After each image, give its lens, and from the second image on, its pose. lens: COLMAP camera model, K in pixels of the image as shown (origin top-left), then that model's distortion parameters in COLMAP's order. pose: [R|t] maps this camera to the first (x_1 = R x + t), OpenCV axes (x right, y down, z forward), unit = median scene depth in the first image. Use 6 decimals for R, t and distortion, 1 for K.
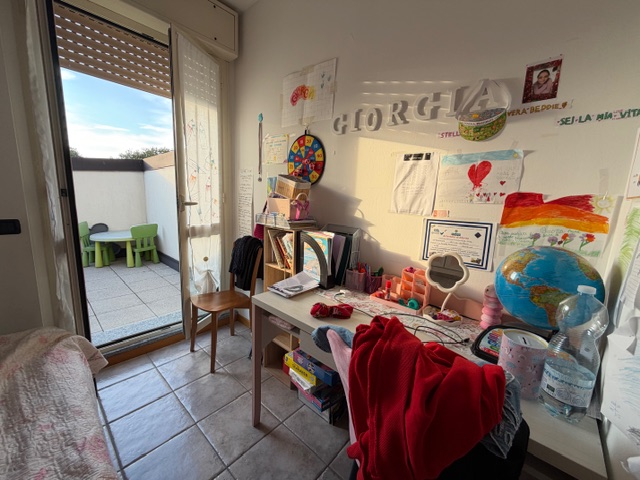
lens RADIAL K [[255.5, 0, 317.2], [0, 255.5, 240.1], [0, 0, 1]] dist [0.000380, -0.000186]
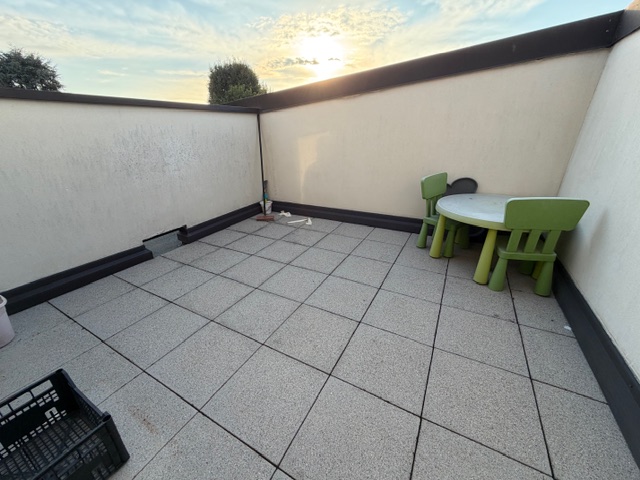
lens RADIAL K [[255.5, 0, 317.2], [0, 255.5, 240.1], [0, 0, 1]] dist [0.000380, -0.000186]
pose [[0.234415, 0.342905, -0.909652, -0.862910], [-0.138478, 0.937960, 0.317891, -0.160467], [0.962223, 0.051448, 0.267357, 1.265498]]
